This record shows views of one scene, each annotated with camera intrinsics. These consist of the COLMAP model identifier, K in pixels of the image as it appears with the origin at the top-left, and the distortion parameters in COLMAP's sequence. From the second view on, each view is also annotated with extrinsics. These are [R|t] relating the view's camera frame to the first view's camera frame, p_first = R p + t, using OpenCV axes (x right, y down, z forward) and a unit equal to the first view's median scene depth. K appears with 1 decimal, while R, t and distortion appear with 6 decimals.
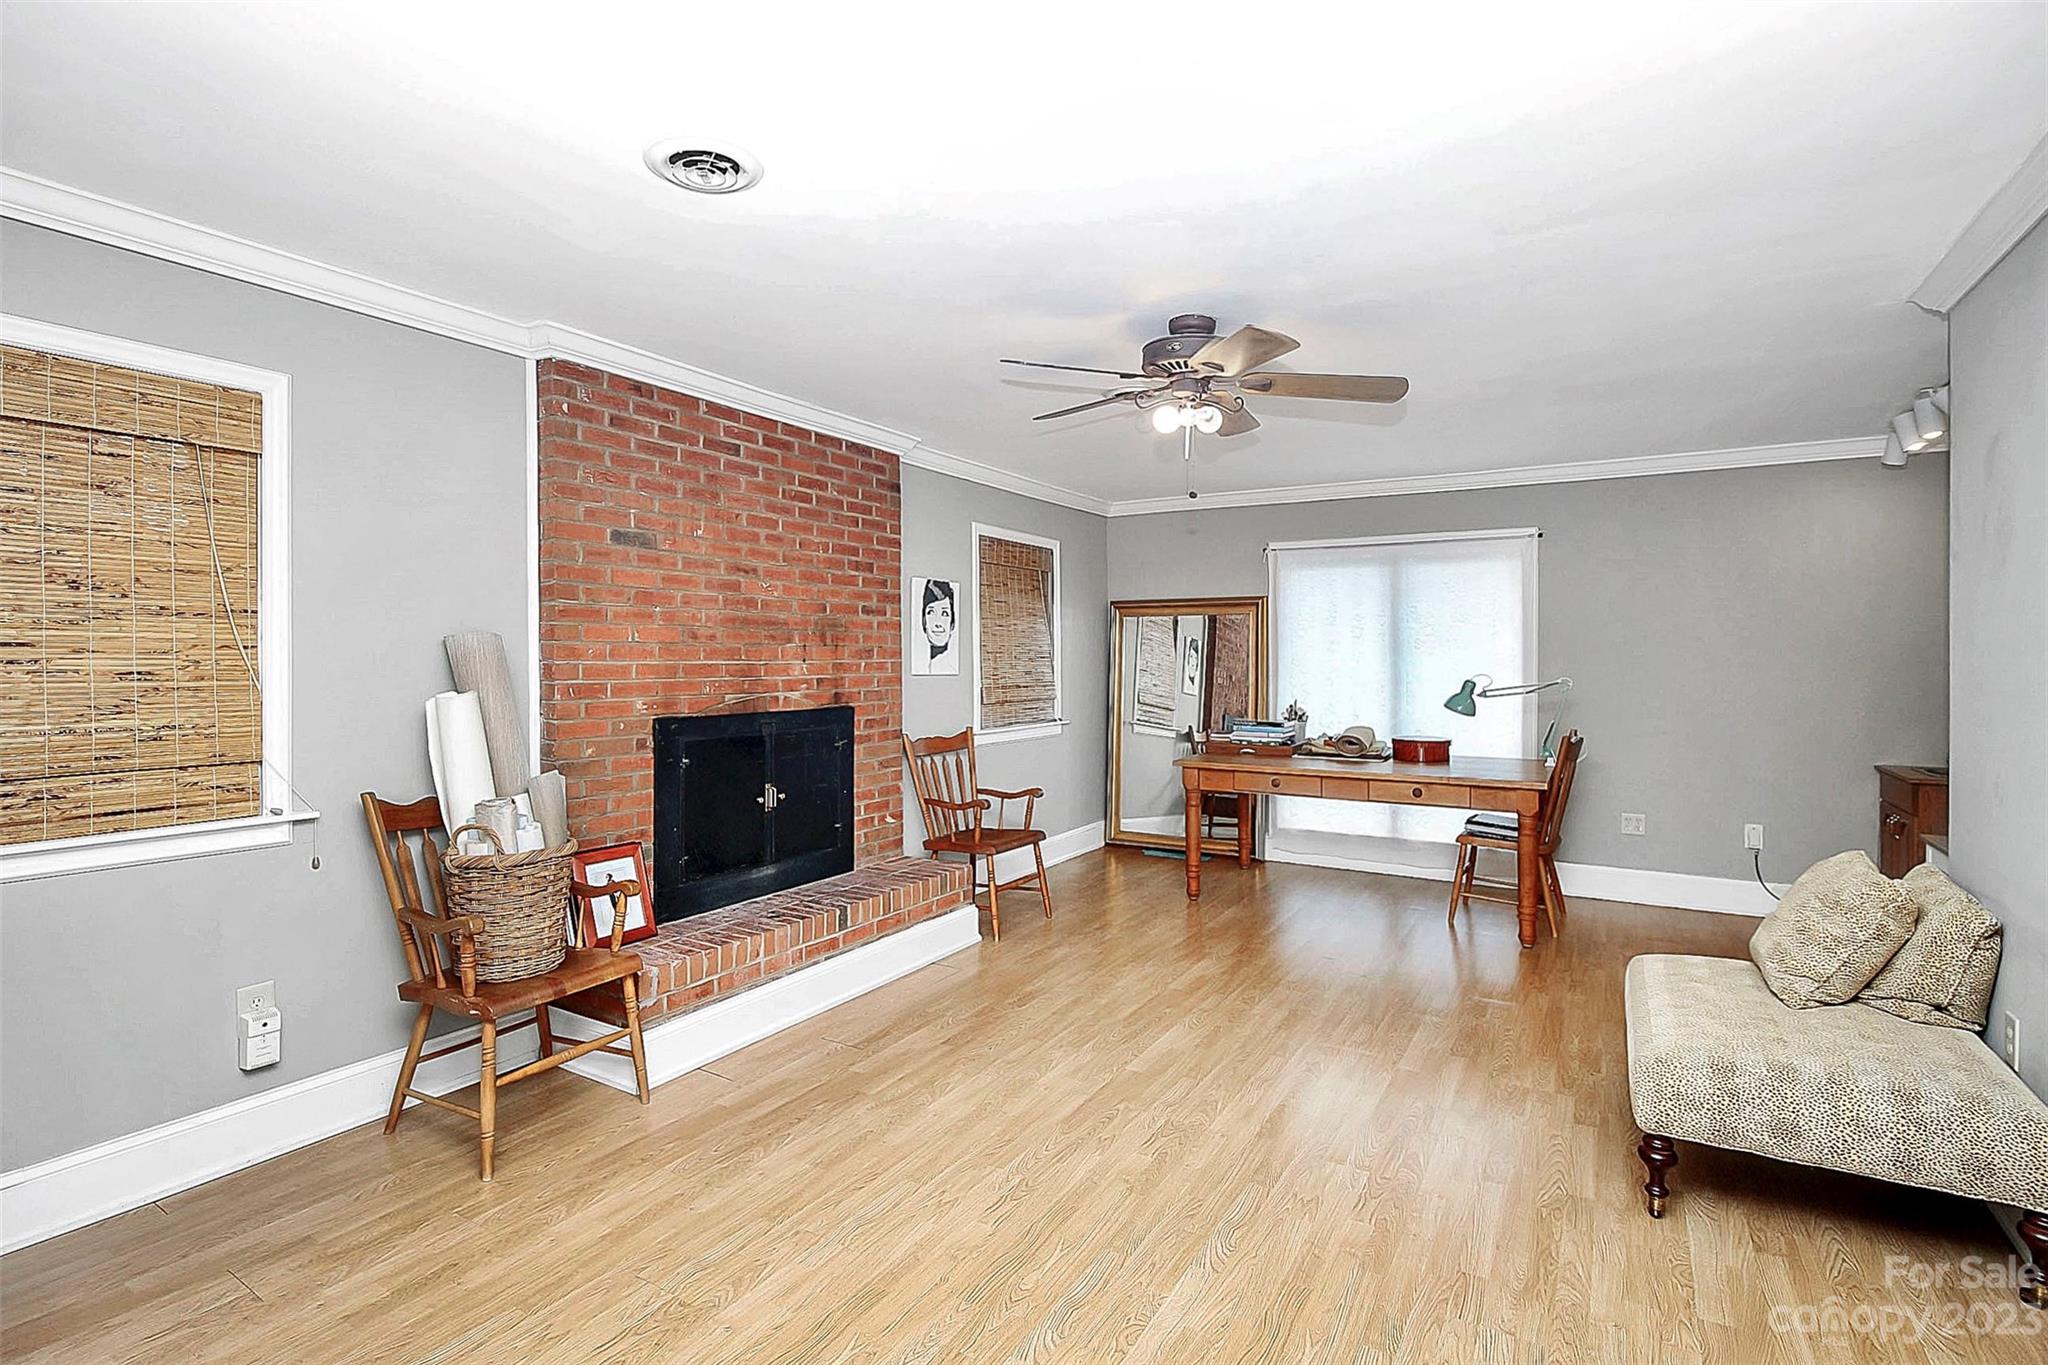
lens RADIAL K [[964.0, 0, 1021.6], [0, 964.0, 665.5], [0, 0, 1]] dist [-0.016217, -0.000208]
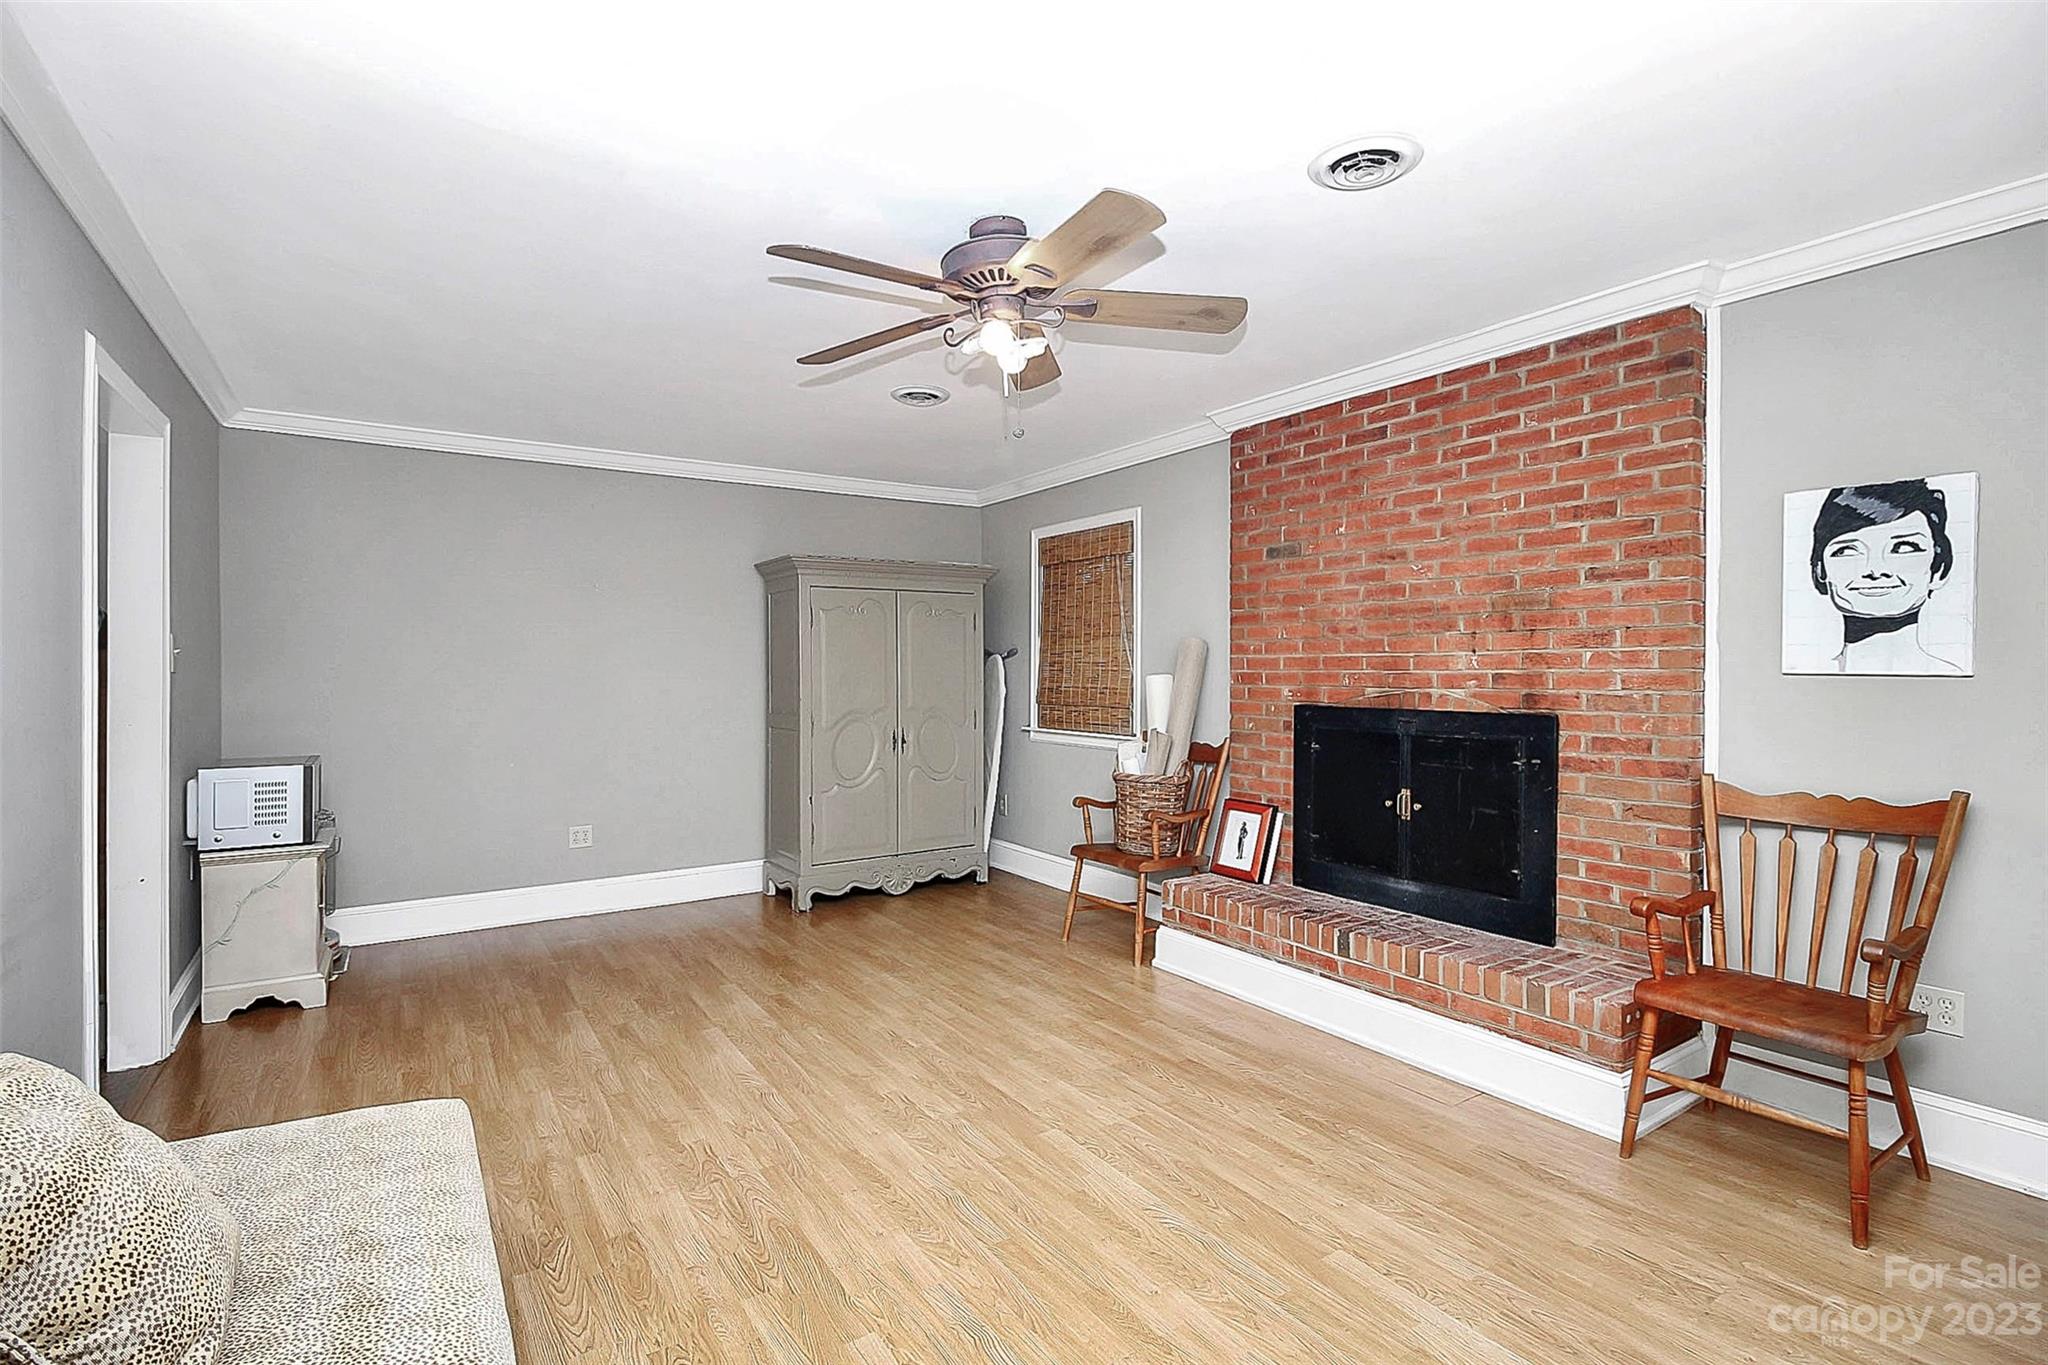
lens RADIAL K [[964.0, 0, 1021.6], [0, 964.0, 665.5], [0, 0, 1]] dist [-0.016217, -0.000208]
pose [[-0.426990, -0.003490, -0.904249, 0.705288], [-0.006812, 0.999977, -0.000642, 0.010526], [0.904230, 0.005885, -0.427004, 1.061610]]
